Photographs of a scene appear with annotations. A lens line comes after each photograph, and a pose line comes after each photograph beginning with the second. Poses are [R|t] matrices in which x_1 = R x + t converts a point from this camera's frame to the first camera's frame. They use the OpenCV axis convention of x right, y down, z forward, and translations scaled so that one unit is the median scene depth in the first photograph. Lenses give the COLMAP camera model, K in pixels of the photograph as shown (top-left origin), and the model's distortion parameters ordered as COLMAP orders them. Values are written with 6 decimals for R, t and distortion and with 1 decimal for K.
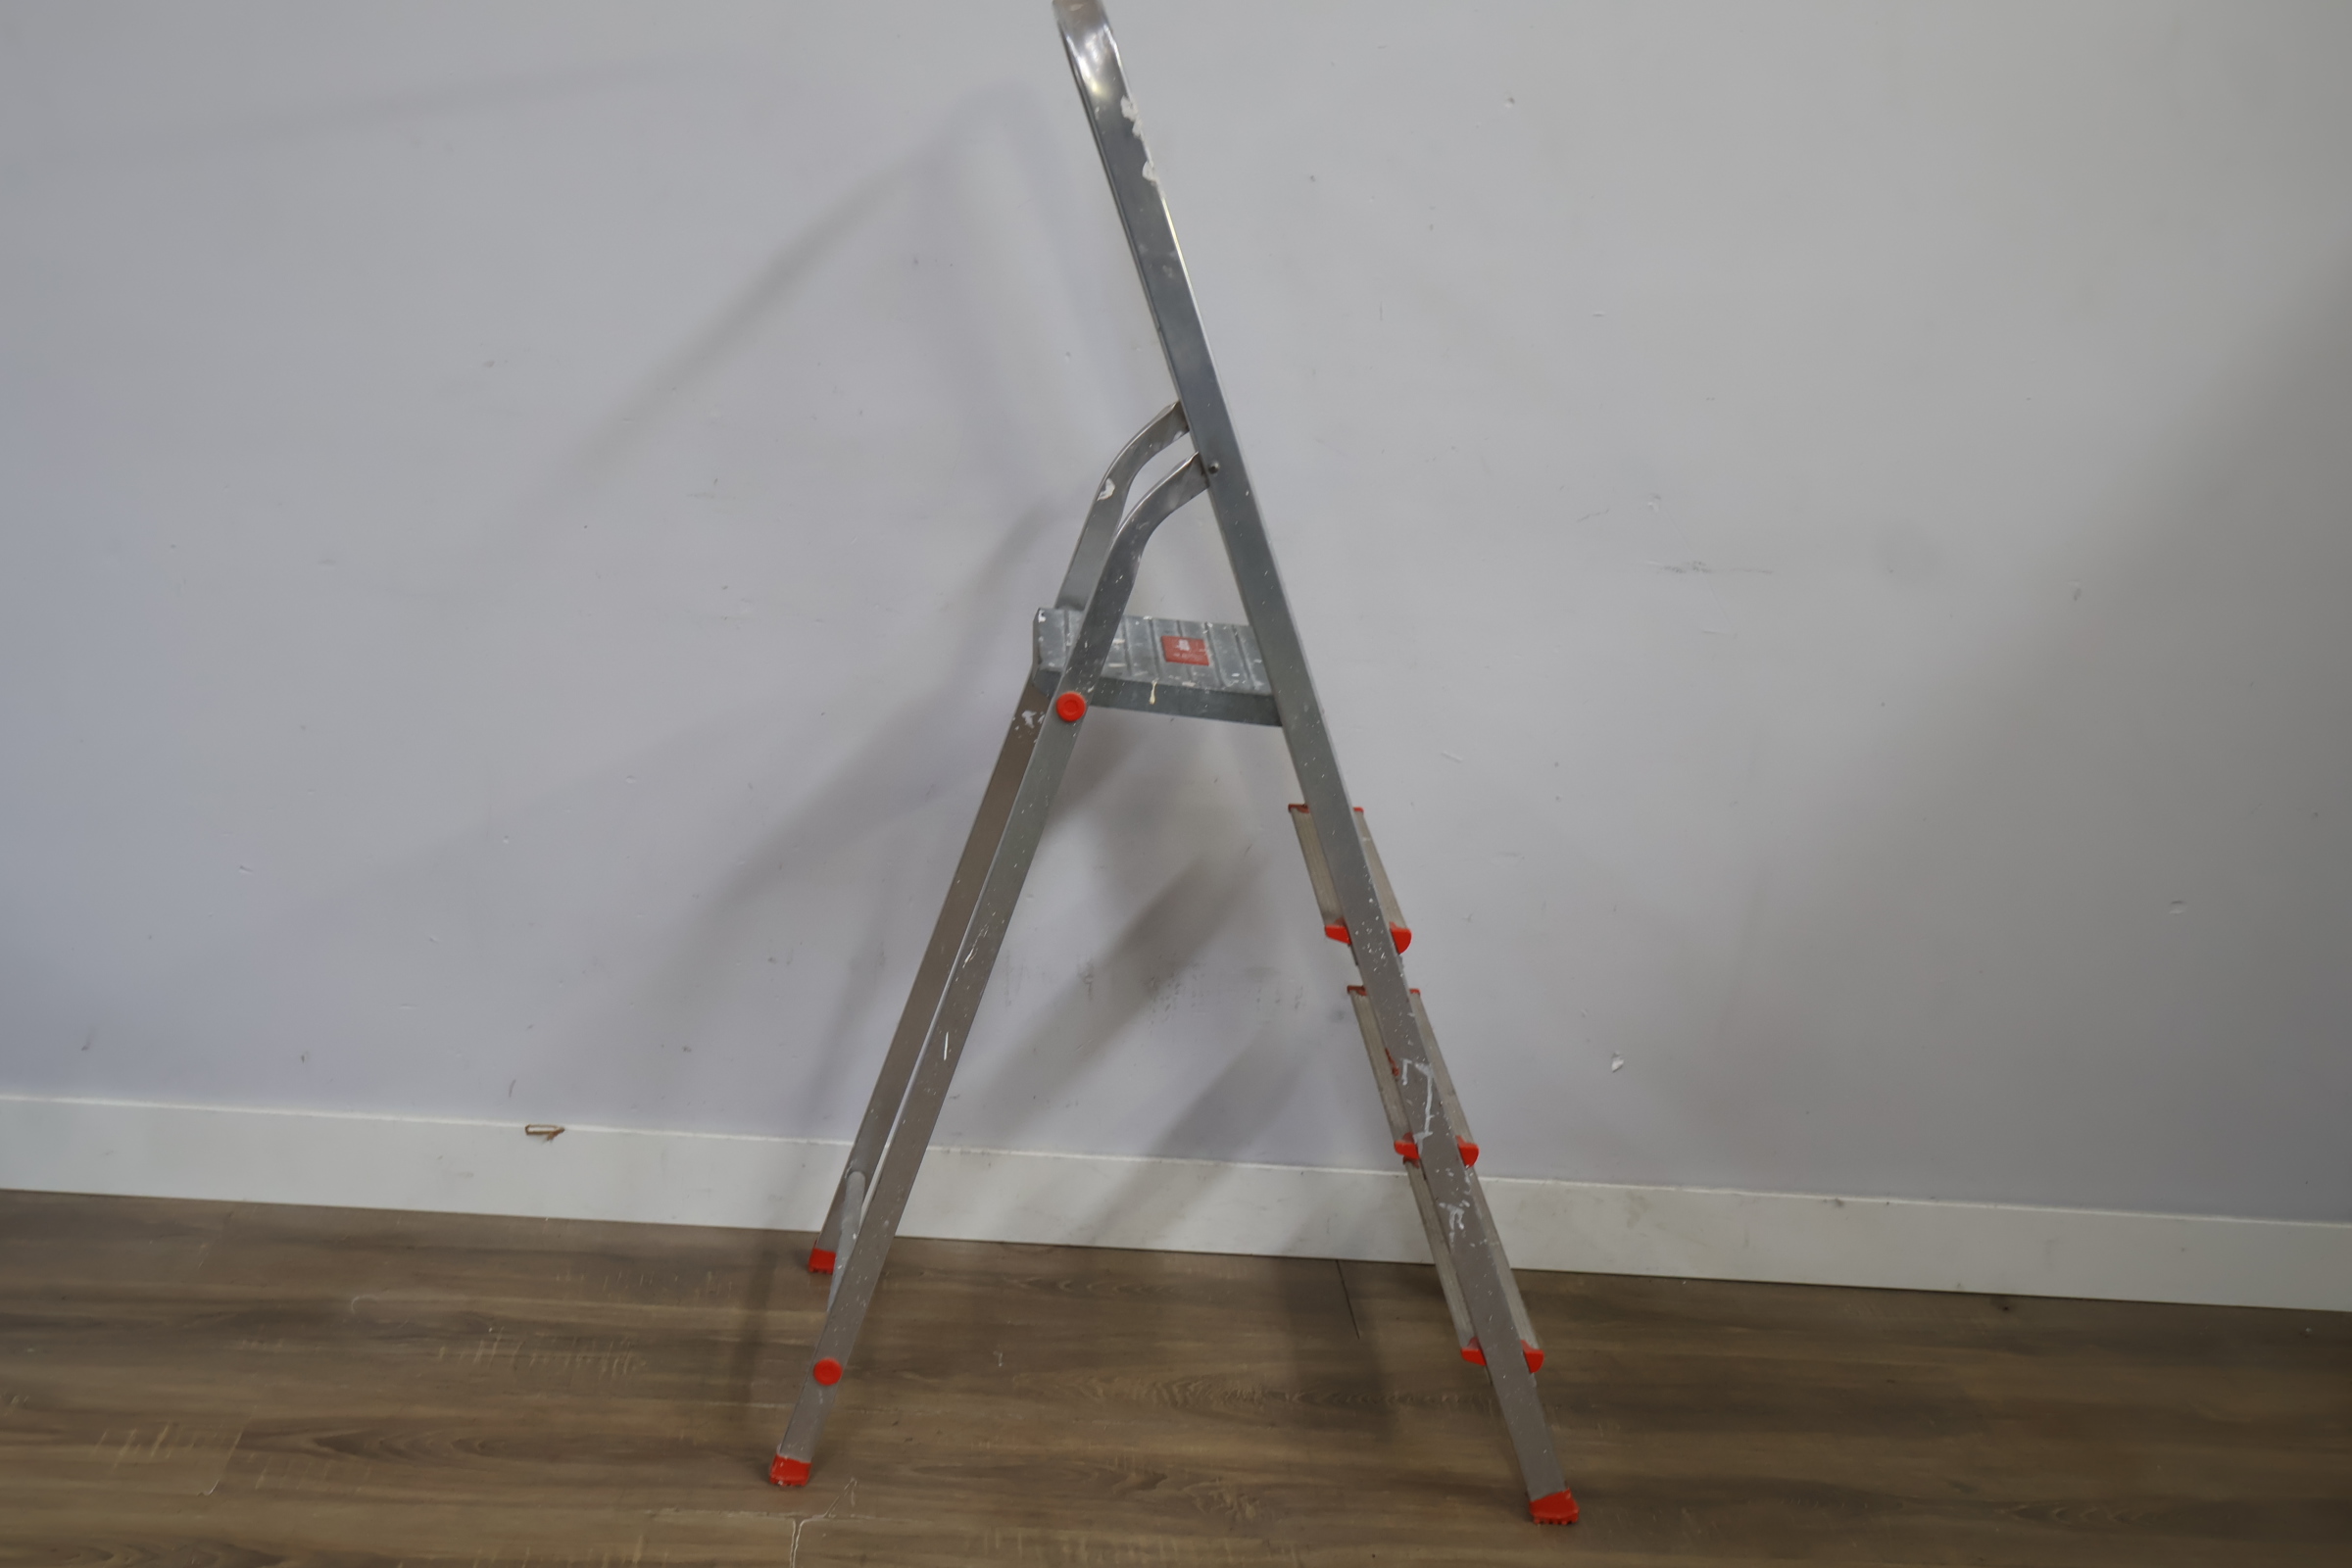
lens RADIAL K [[2485.1, 0, 1154.4], [0, 2485.1, 748.4], [0, 0, 1]] dist [-0.011662, -0.005558]
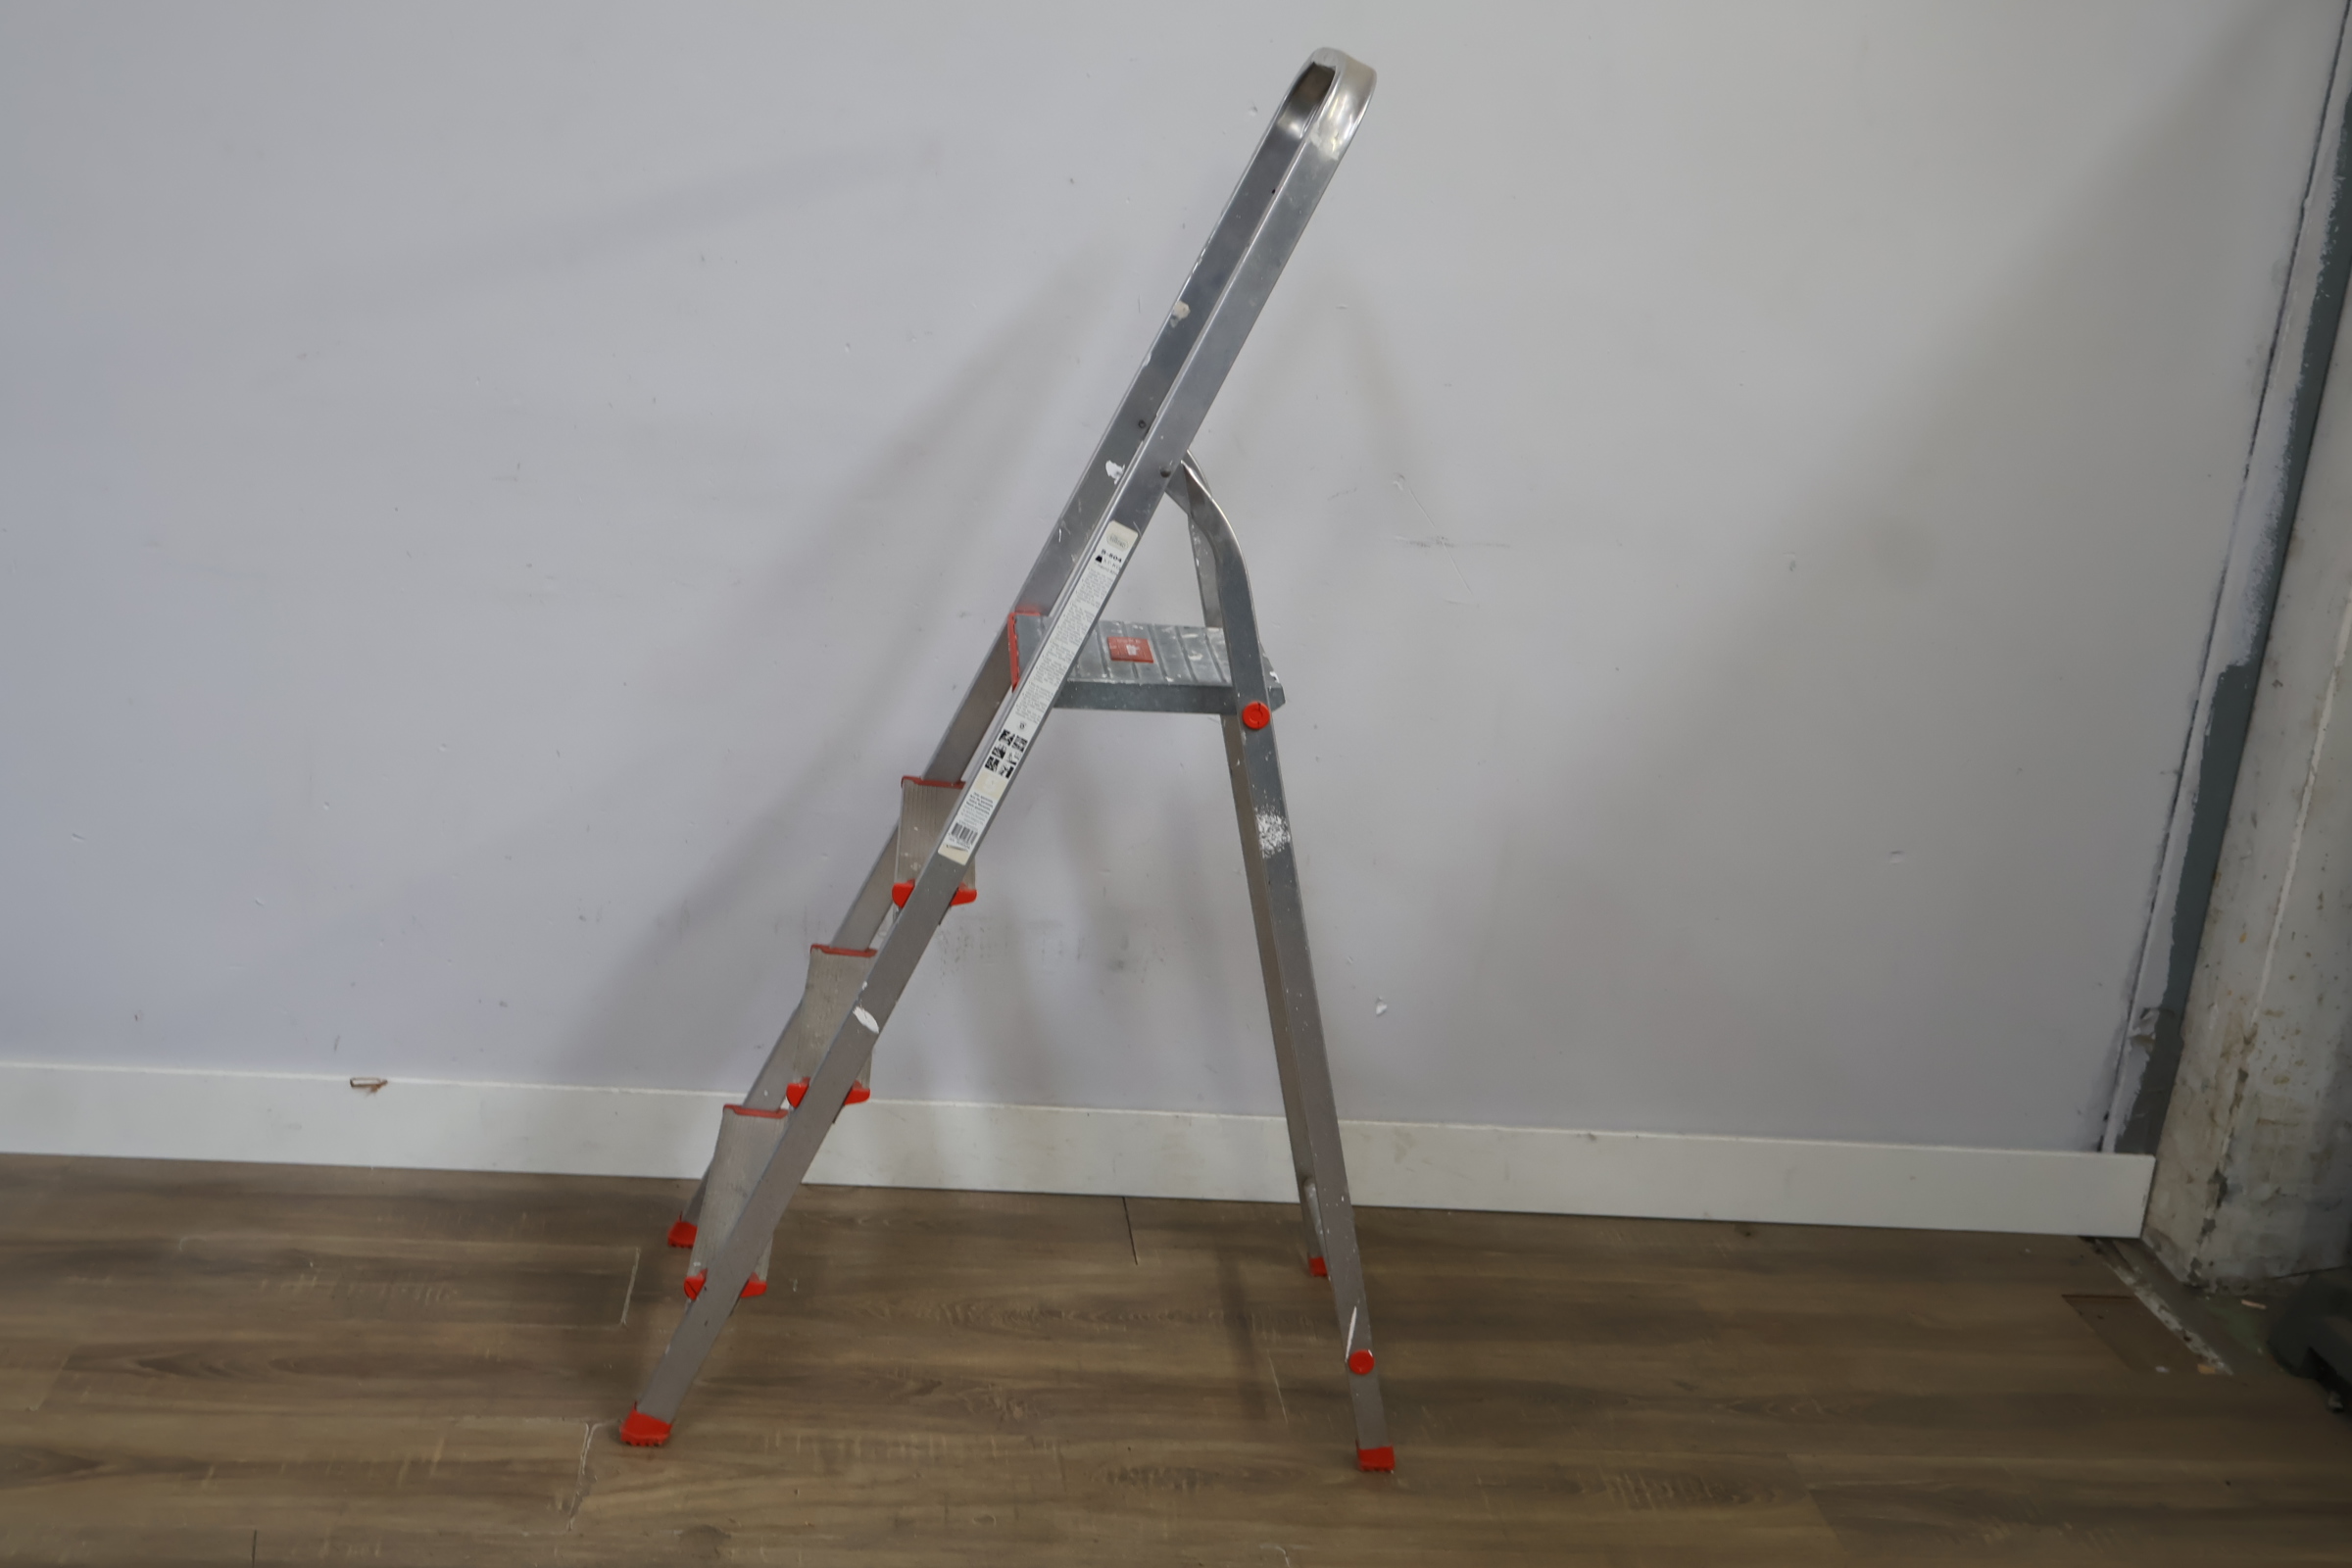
lens RADIAL K [[2511.4, 0, 1189.4], [0, 2511.4, 779.4], [0, 0, 1]] dist [0.003039, -0.014750]
pose [[0.999308, -0.010505, 0.035687, 0.073322], [0.010668, 0.999933, -0.004386, 0.035510], [-0.035639, 0.004764, 0.999353, -0.092330]]
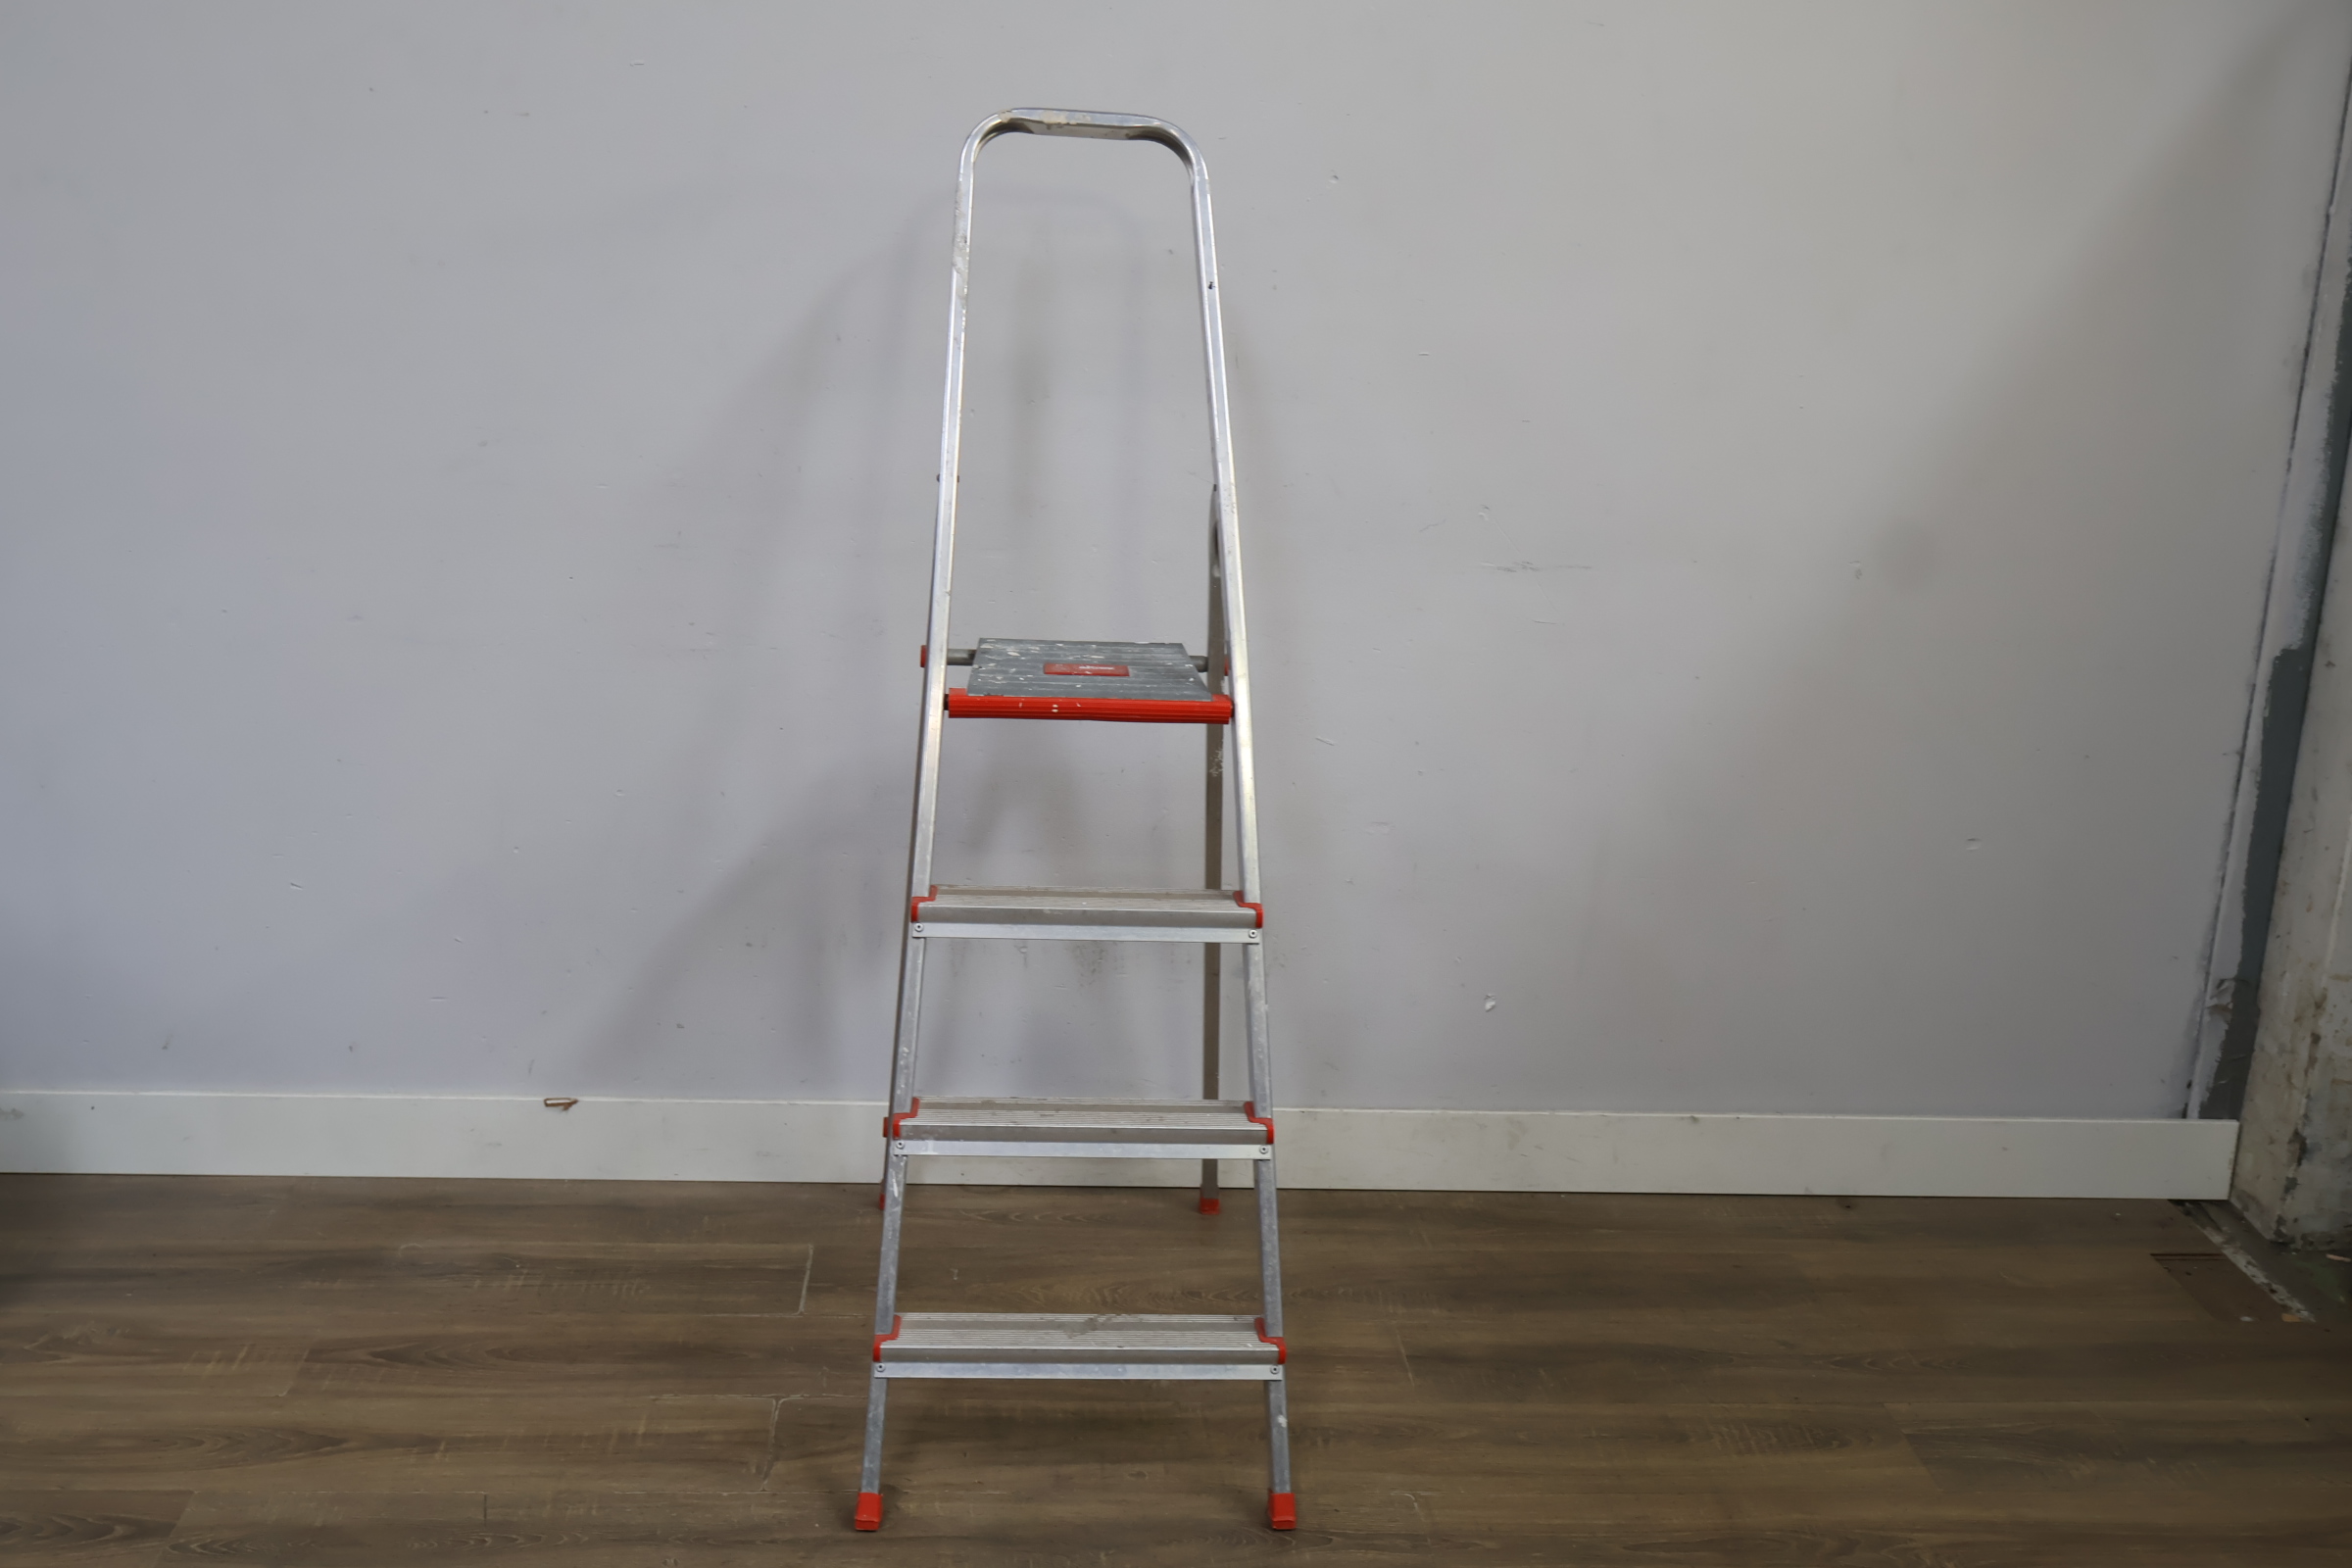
lens RADIAL K [[2538.9, 0, 1172.3], [0, 2538.9, 773.1], [0, 0, 1]] dist [-0.013571, 0.017479]
pose [[0.998558, -0.049626, -0.020492, 0.077426], [0.049069, 0.998434, -0.026880, 0.050068], [0.021794, 0.025835, 0.999429, -0.196387]]
